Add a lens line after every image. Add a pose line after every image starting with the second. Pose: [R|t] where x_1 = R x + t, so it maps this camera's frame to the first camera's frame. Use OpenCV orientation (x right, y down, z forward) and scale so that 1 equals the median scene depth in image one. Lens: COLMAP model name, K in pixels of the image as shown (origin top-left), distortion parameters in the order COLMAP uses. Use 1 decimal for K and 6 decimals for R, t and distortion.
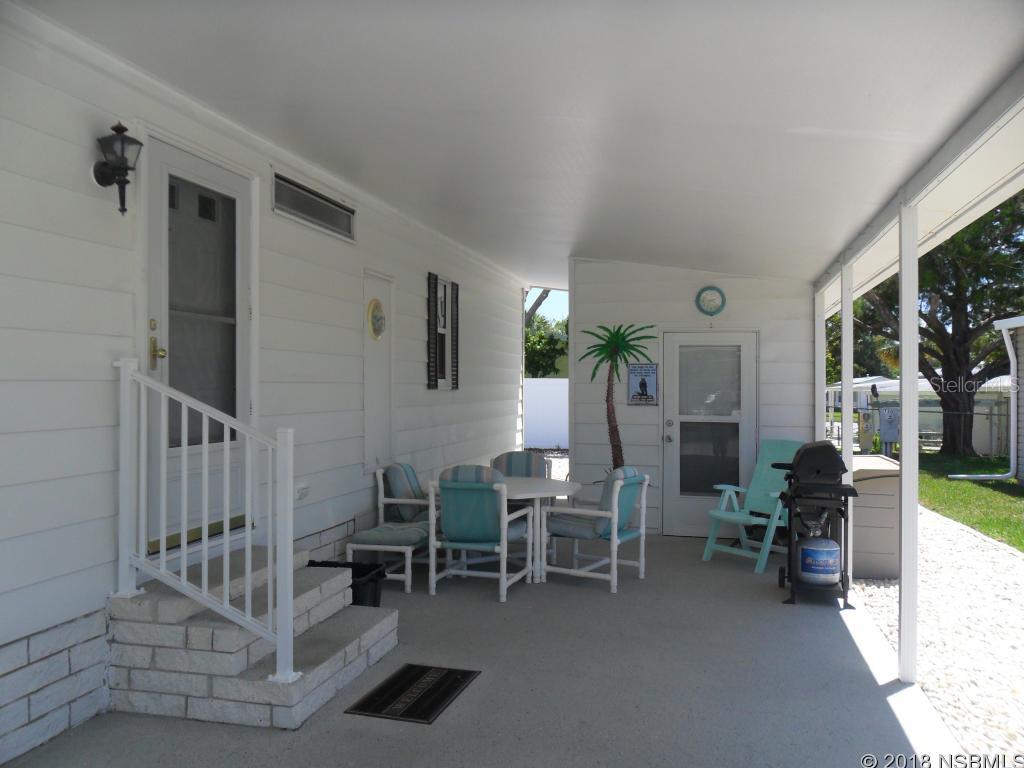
lens RADIAL K [[821.8, 0, 512.0], [0, 821.8, 365.7], [0, 0, 1]] dist [-0.034634, 0.013971]
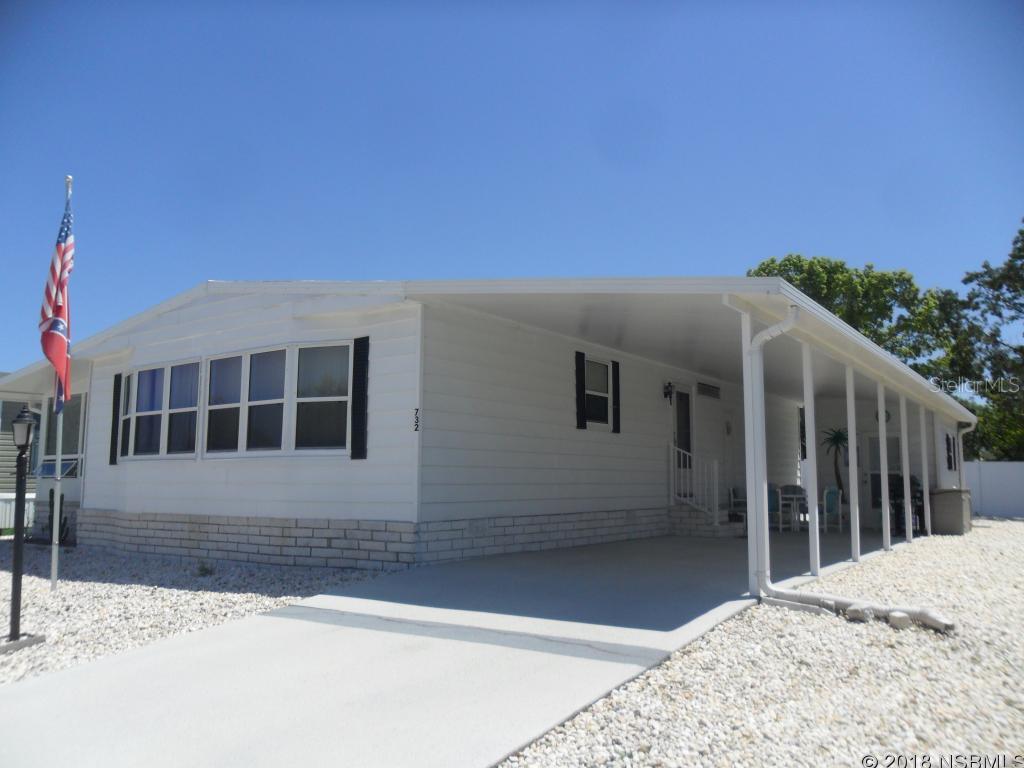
lens RADIAL K [[821.8, 0, 512.0], [0, 821.8, 365.7], [0, 0, 1]] dist [-0.034634, 0.013971]
pose [[0.934924, -0.035616, -0.353057, 0.181939], [-0.005099, 0.993499, -0.113724, 0.068356], [0.354813, 0.108123, 0.928664, -2.613198]]
